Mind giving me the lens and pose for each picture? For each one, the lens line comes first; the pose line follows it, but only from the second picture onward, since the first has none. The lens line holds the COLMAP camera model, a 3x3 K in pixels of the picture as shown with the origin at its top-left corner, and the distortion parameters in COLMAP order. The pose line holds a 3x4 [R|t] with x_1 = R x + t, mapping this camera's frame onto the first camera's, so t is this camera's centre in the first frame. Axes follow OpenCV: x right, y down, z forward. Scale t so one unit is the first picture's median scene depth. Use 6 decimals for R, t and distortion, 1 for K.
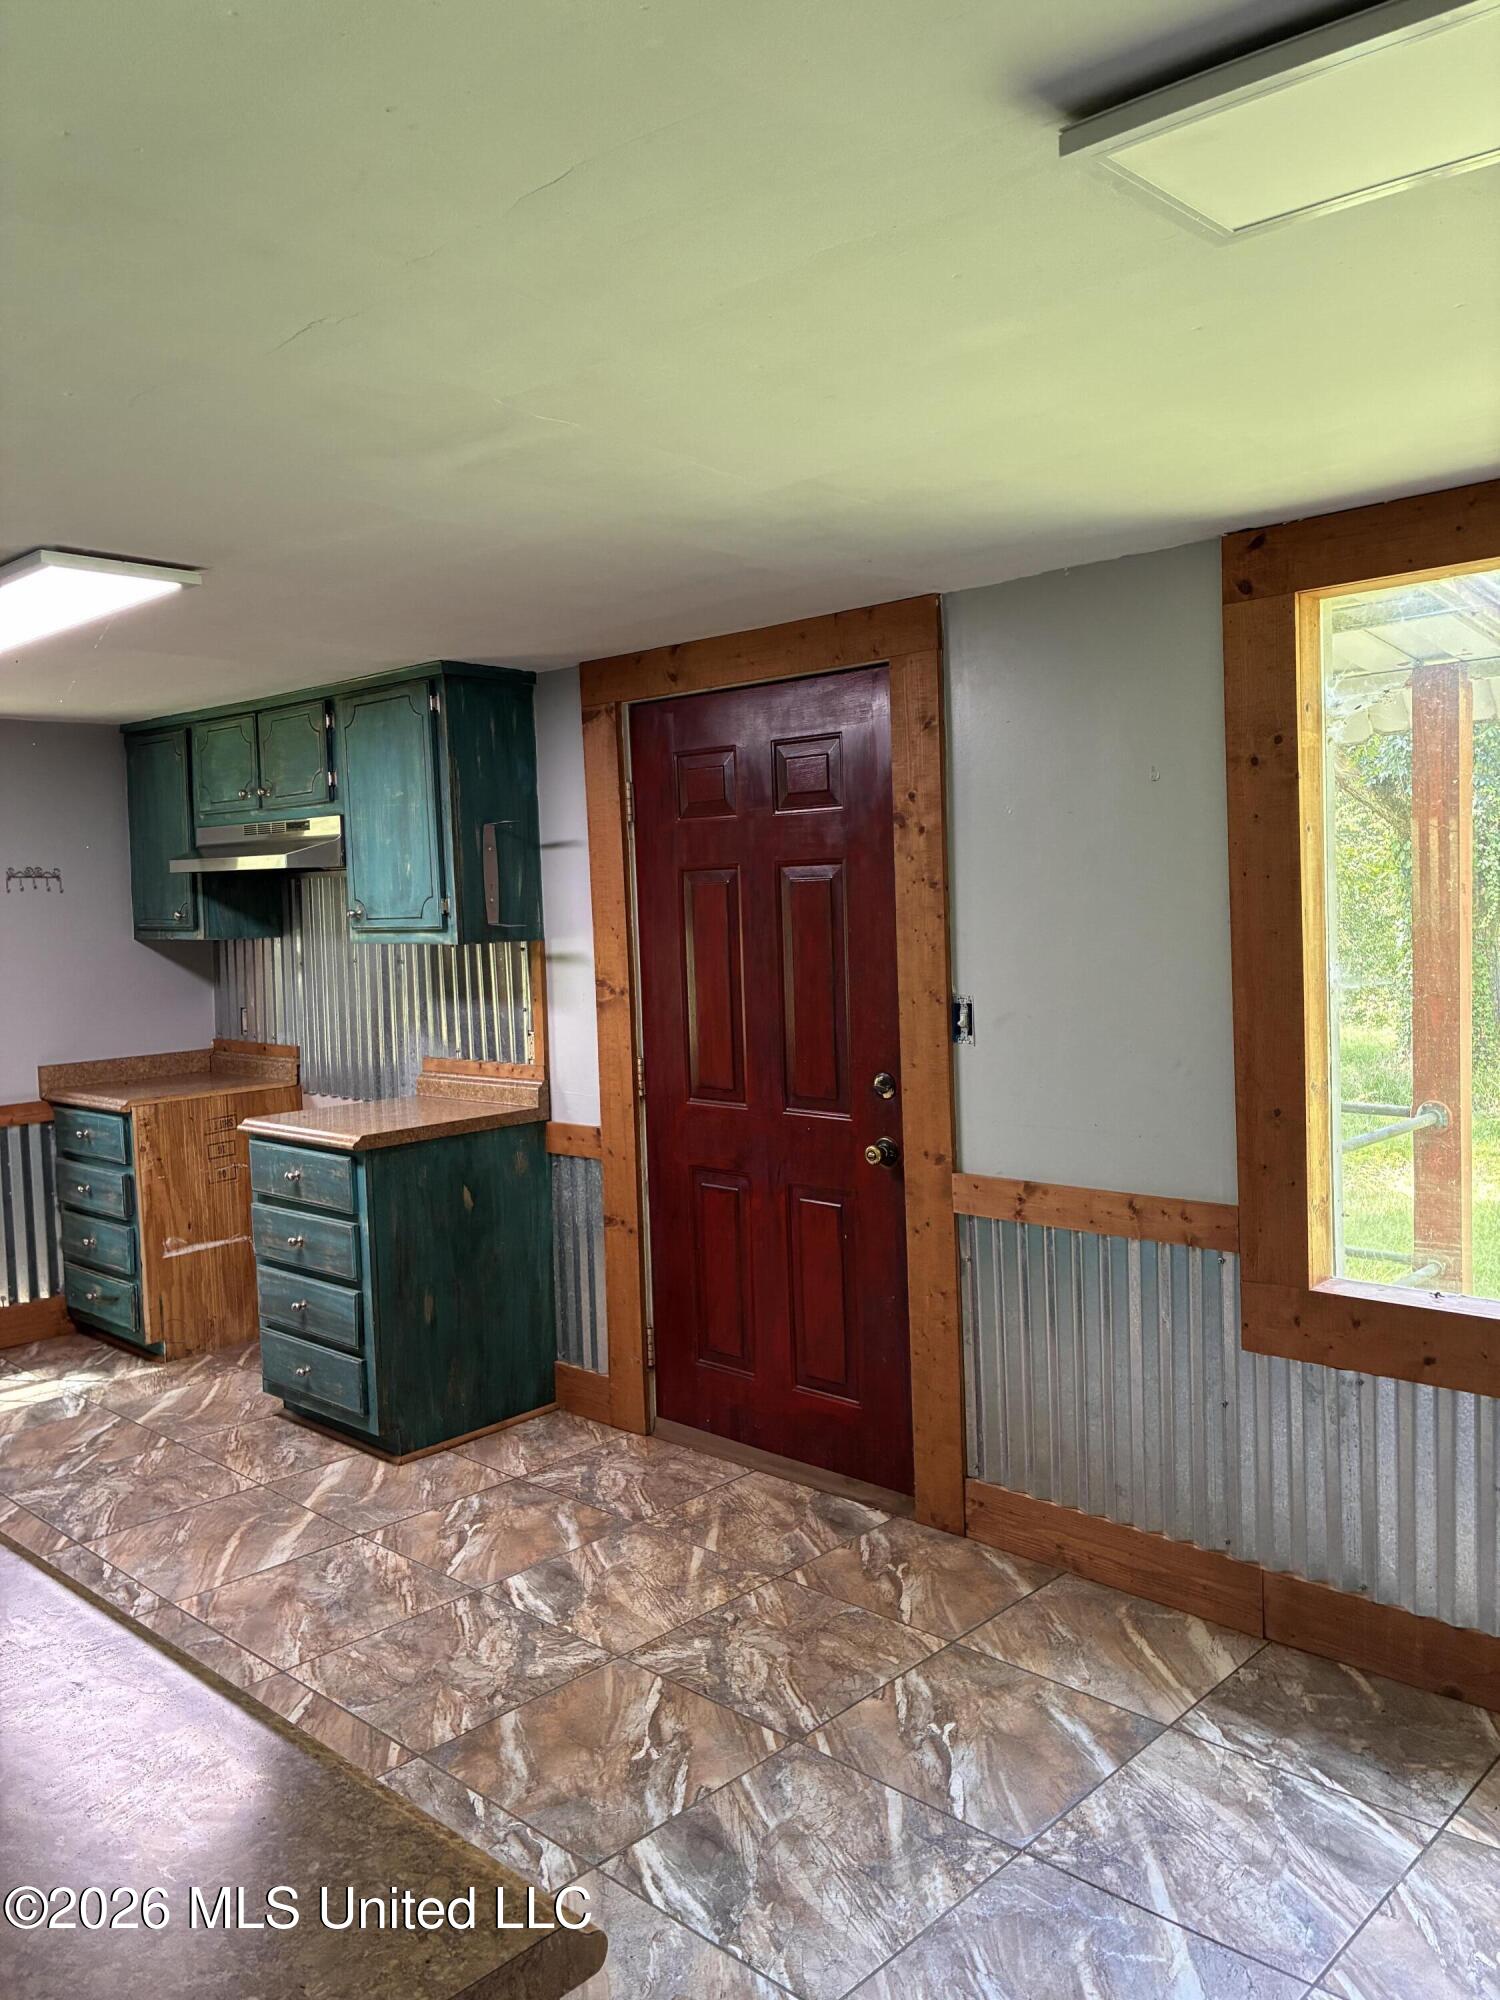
lens RADIAL K [[1496.5, 0, 723.3], [0, 1496.5, 988.0], [0, 0, 1]] dist [0.011733, -0.006322]
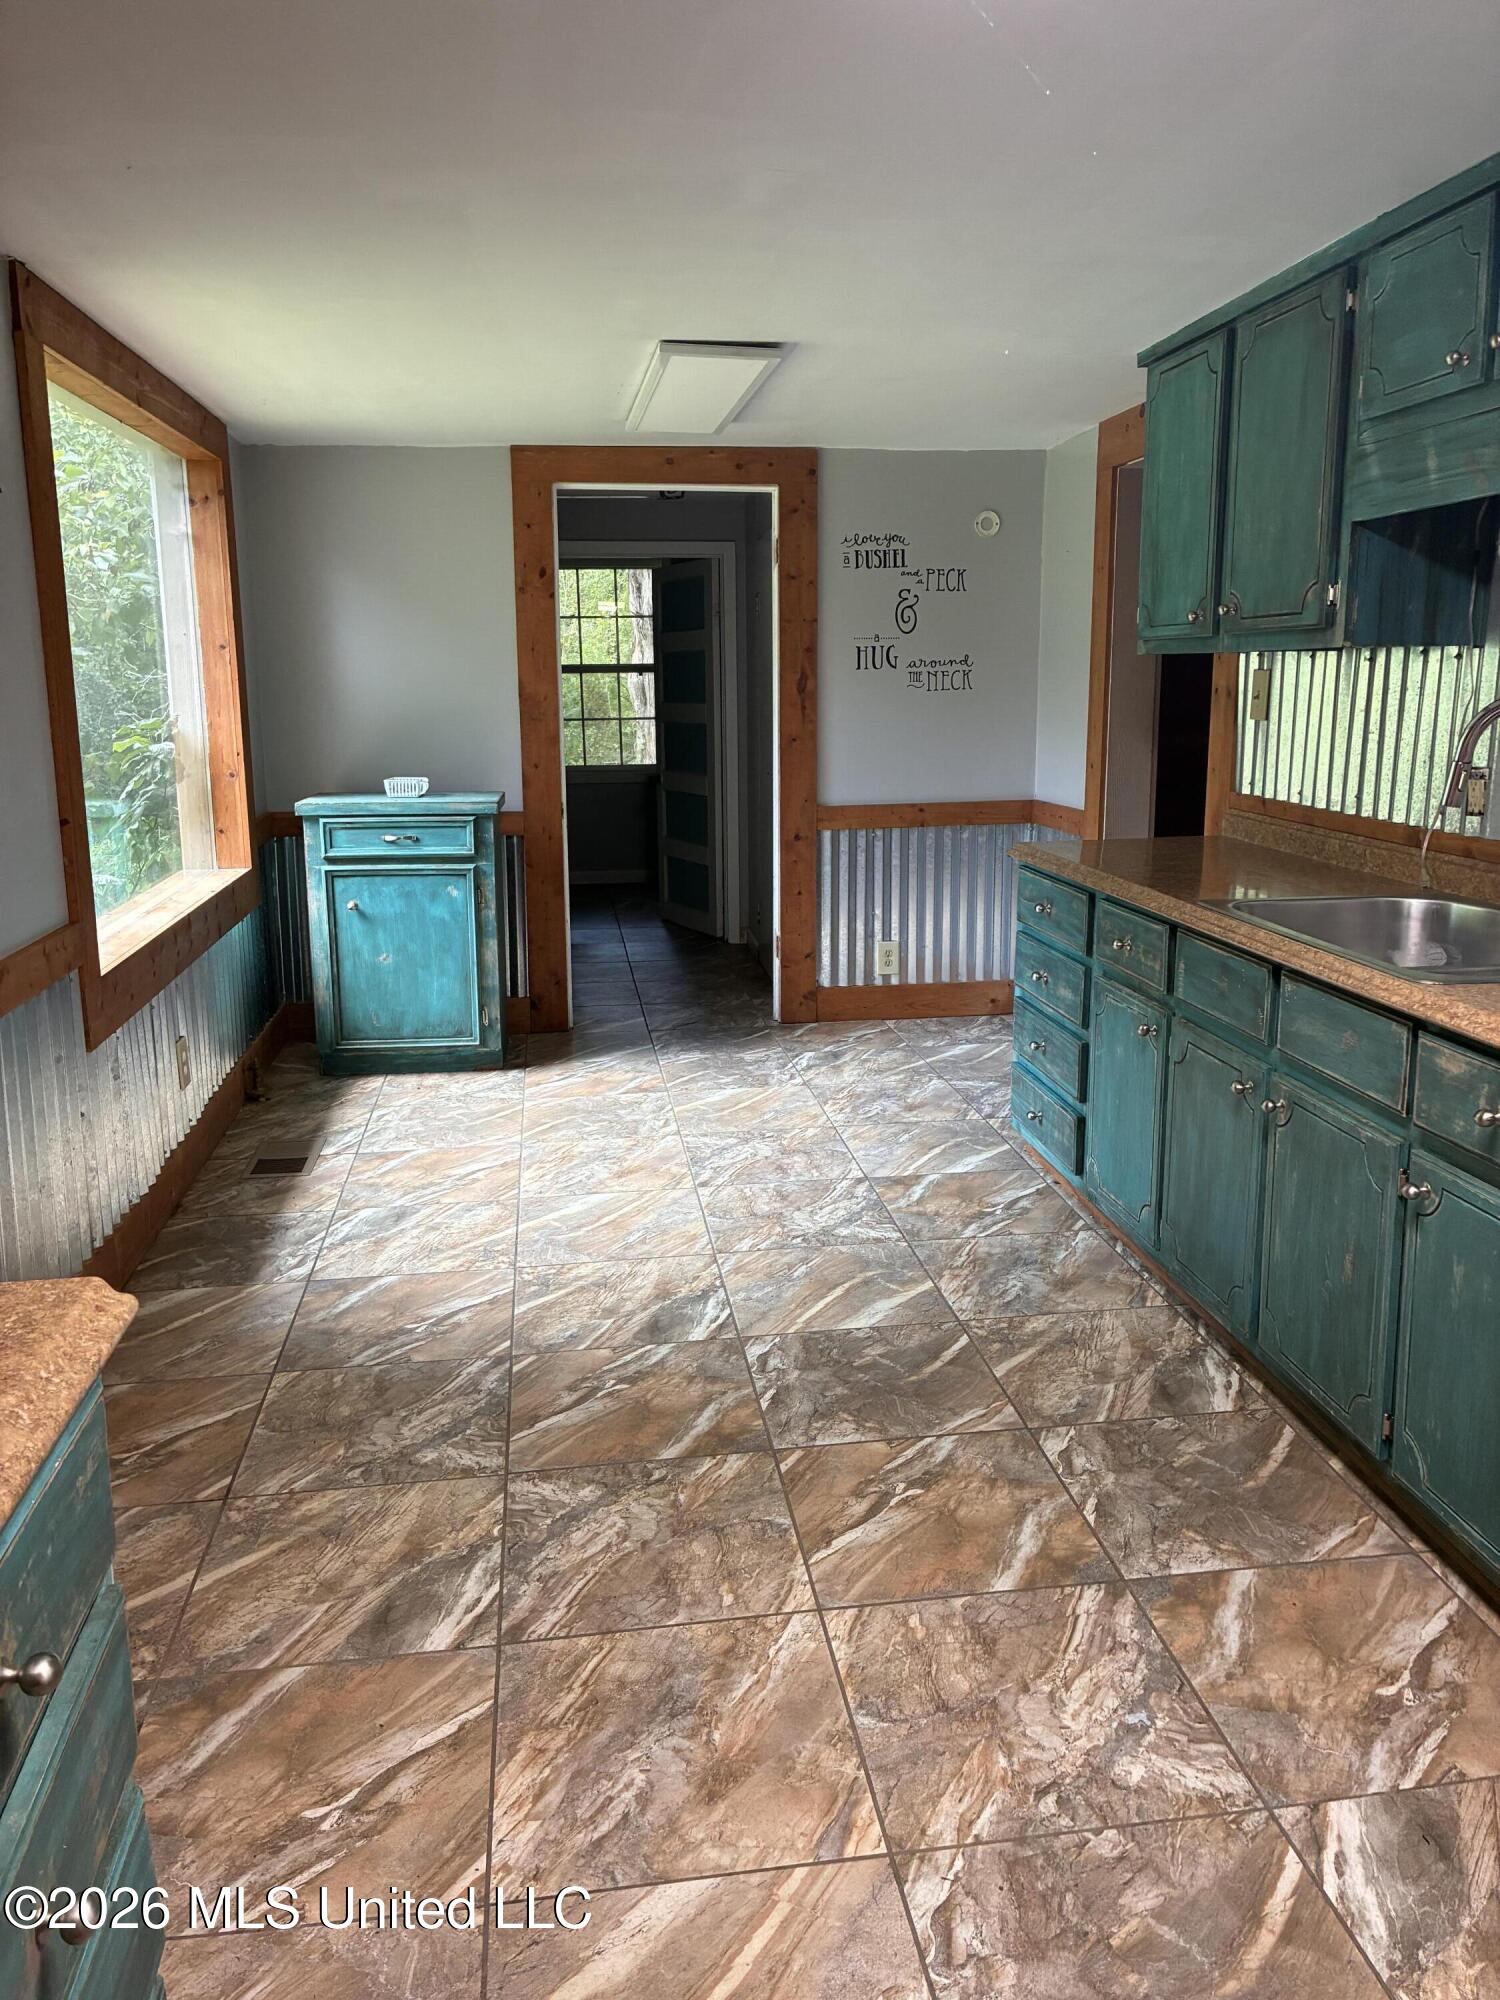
lens RADIAL K [[1496.5, 0, 723.3], [0, 1496.5, 988.0], [0, 0, 1]] dist [0.011733, -0.006322]
pose [[-0.772511, -0.098451, 0.627323, -0.706604], [0.065696, 0.970216, 0.233165, -0.033017], [-0.631594, 0.221335, -0.743034, 1.534389]]
